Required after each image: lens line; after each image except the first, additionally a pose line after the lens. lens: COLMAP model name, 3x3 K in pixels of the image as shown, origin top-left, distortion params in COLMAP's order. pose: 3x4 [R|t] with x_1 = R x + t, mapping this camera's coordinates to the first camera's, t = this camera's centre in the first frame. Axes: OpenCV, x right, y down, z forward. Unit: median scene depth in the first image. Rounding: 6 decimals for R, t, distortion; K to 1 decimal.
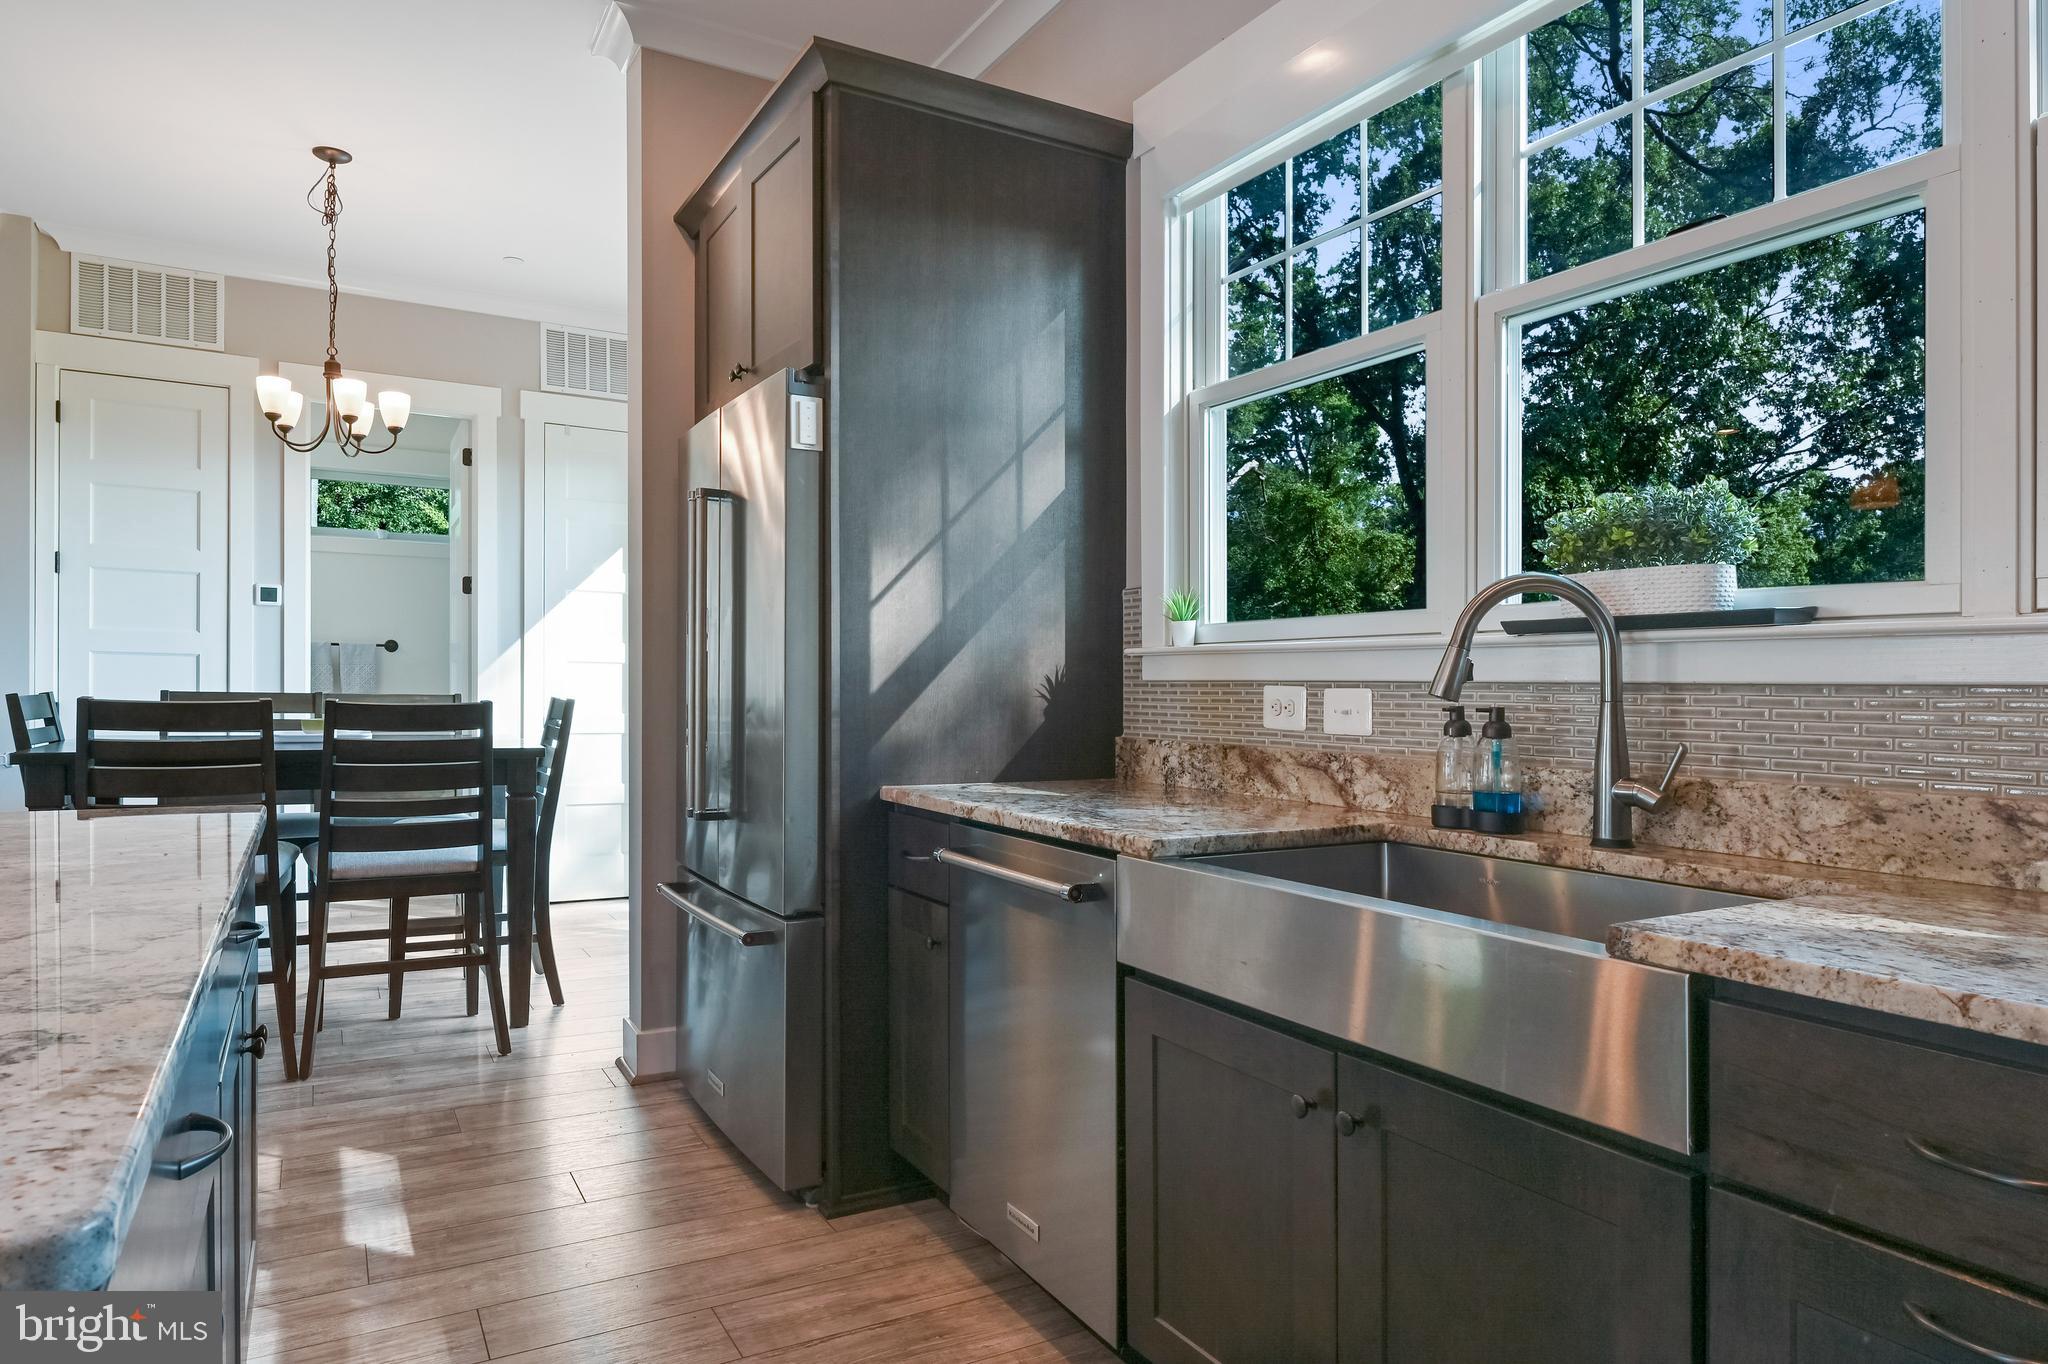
lens RADIAL K [[1252.8, 0, 1009.1], [0, 1252.8, 679.7], [0, 0, 1]] dist [-0.000243, -0.003248]
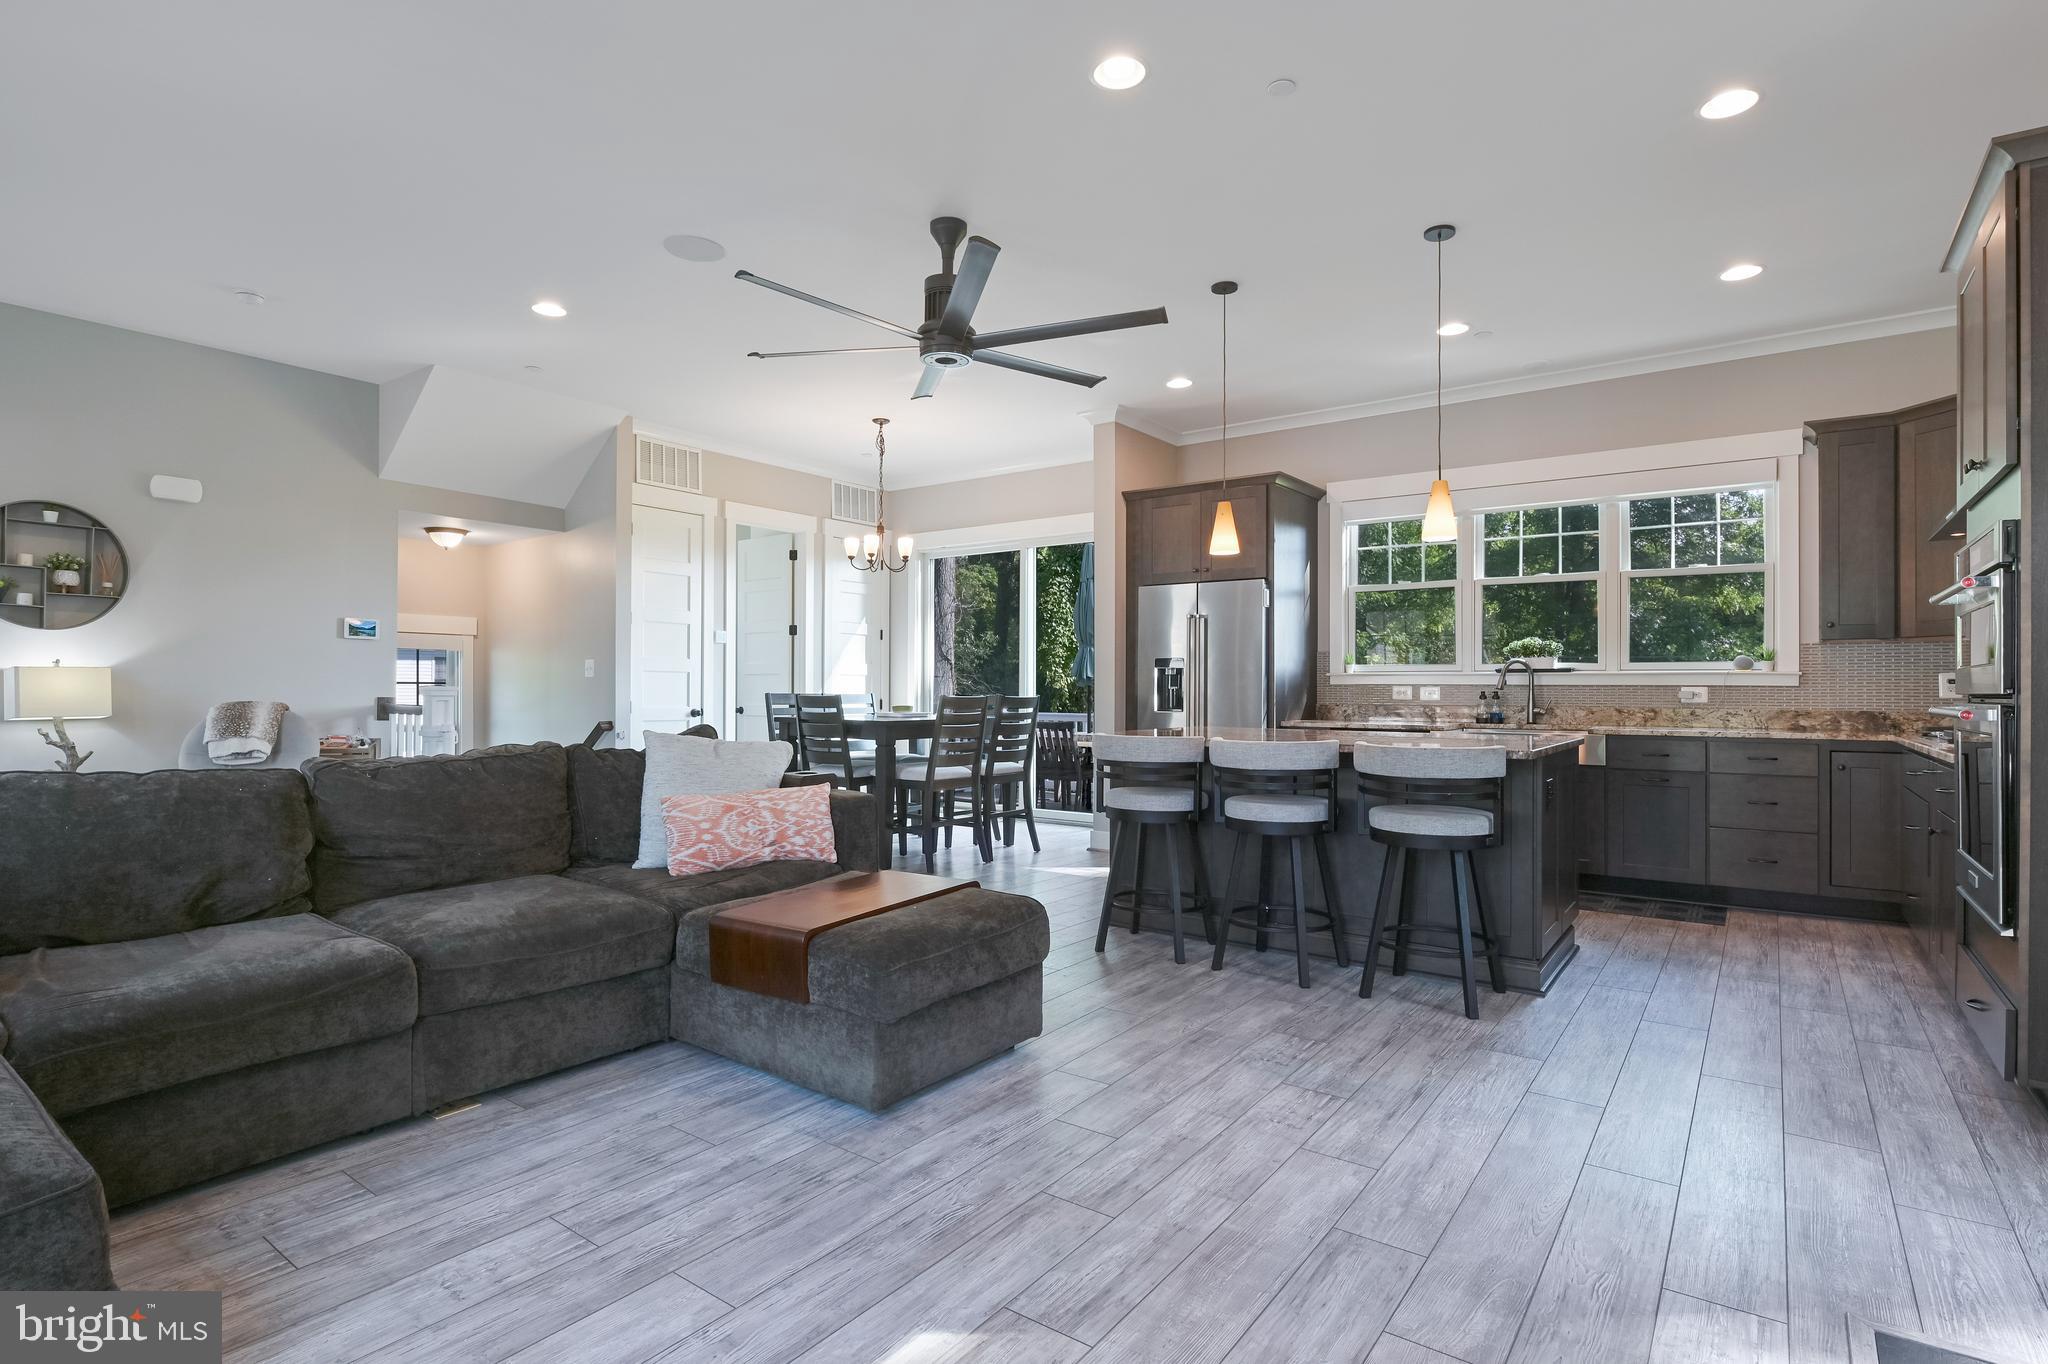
lens RADIAL K [[1010.8, 0, 1038.5], [0, 1010.8, 681.4], [0, 0, 1]] dist [-0.009282, 0.001038]
pose [[0.905135, -0.007086, 0.425065, -1.026417], [0.005415, 0.999972, 0.005137, -0.014670], [-0.425090, -0.002348, 0.905148, -0.565281]]
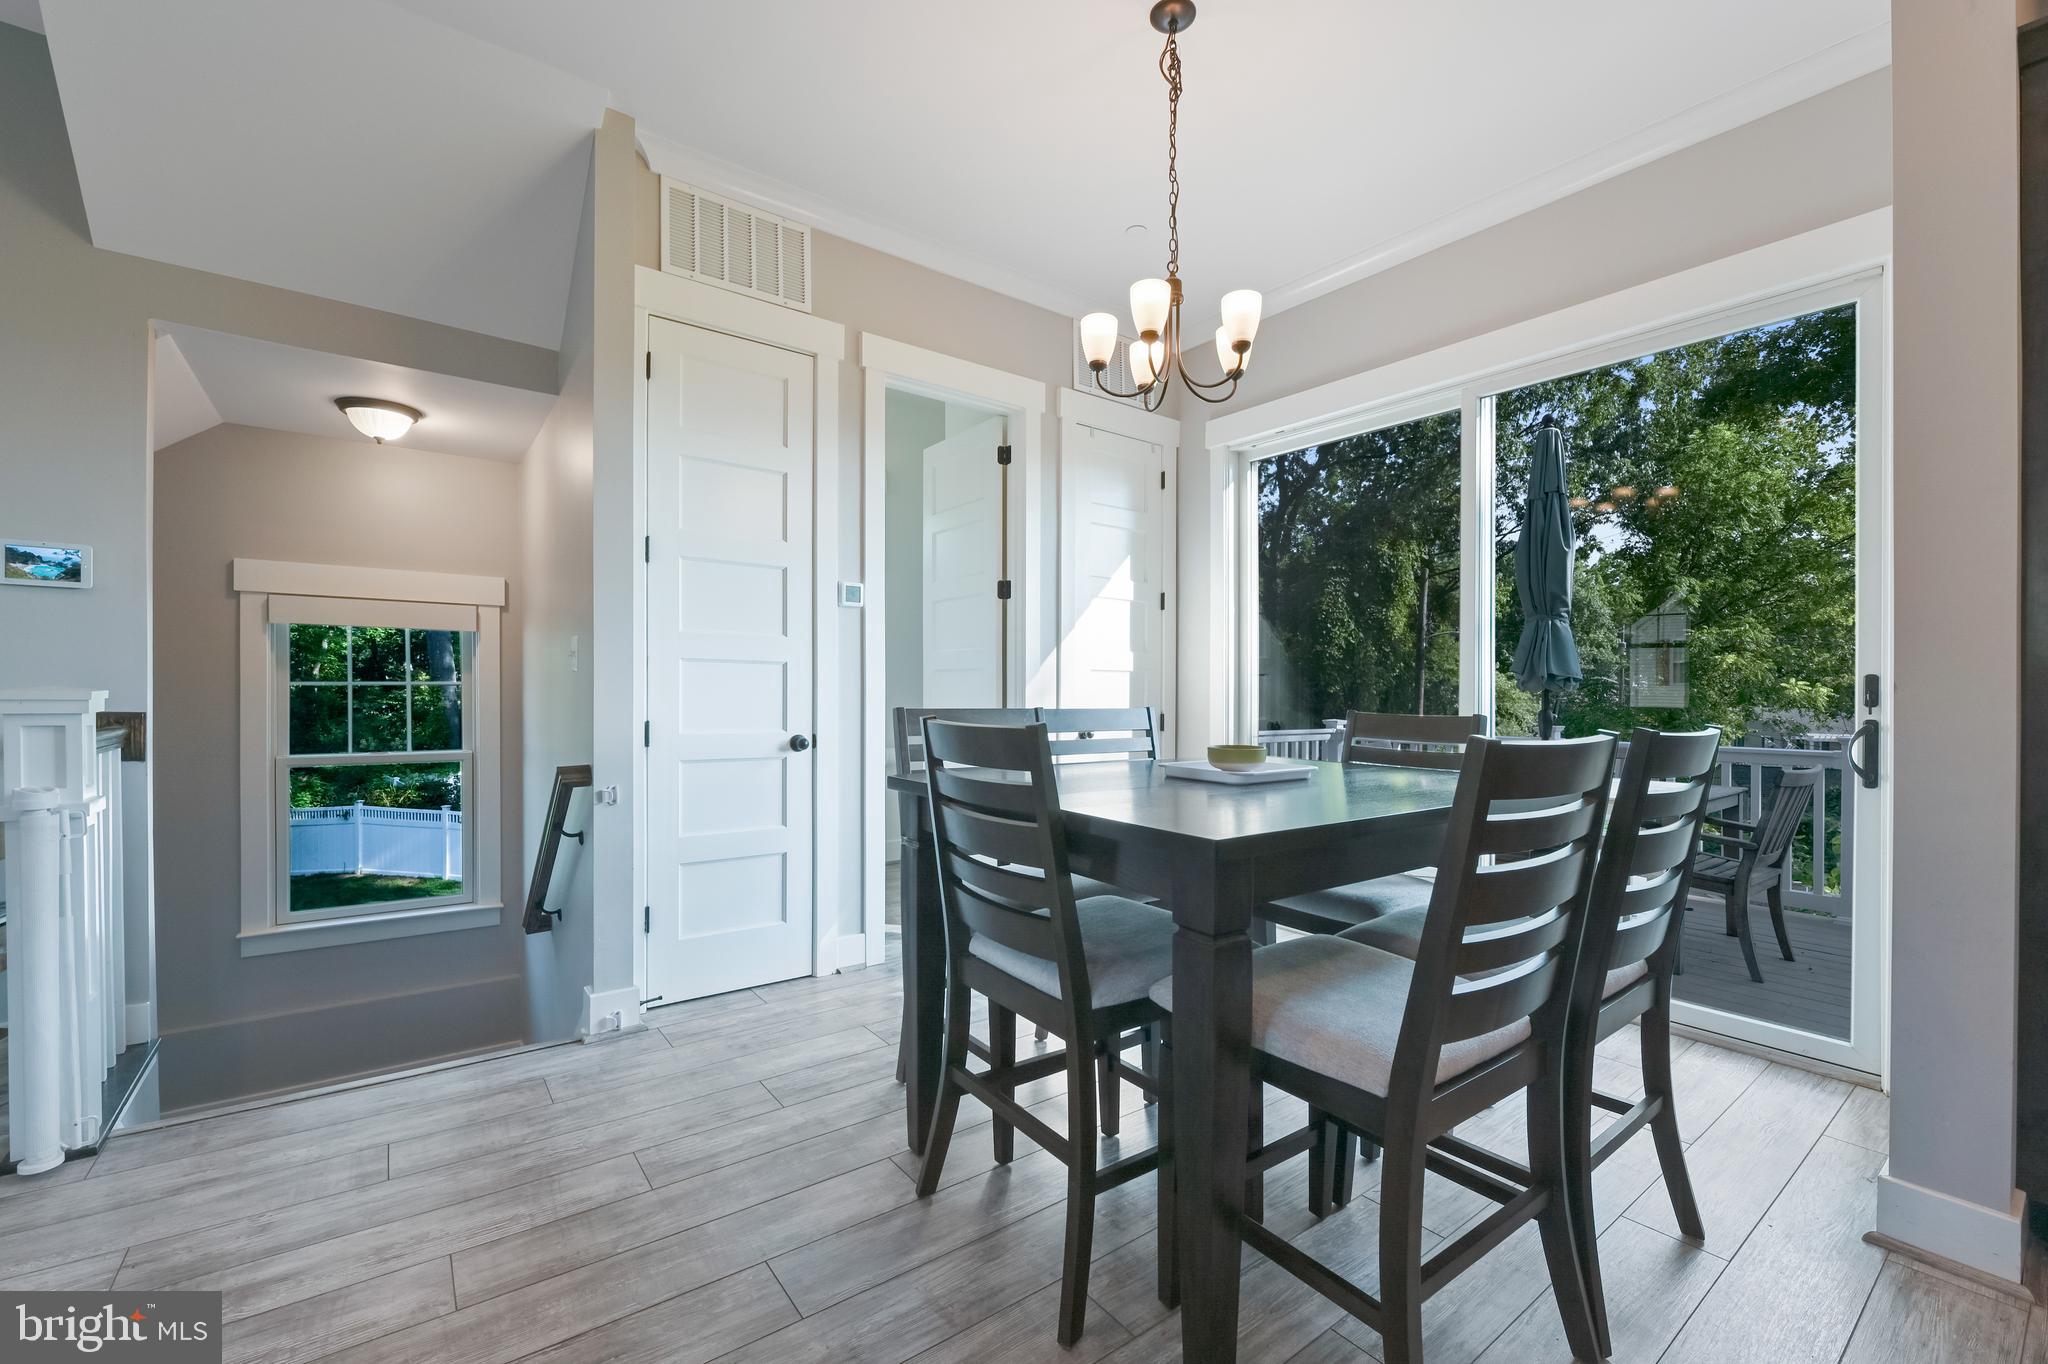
lens RADIAL K [[847.2, 0, 1015.9], [0, 847.2, 689.2], [0, 0, 1]] dist [-0.009768, -0.000423]
pose [[0.991419, -0.007330, 0.130520, -0.728762], [0.006287, 0.999945, 0.008400, -0.006648], [-0.130574, -0.007507, 0.991410, 0.511954]]
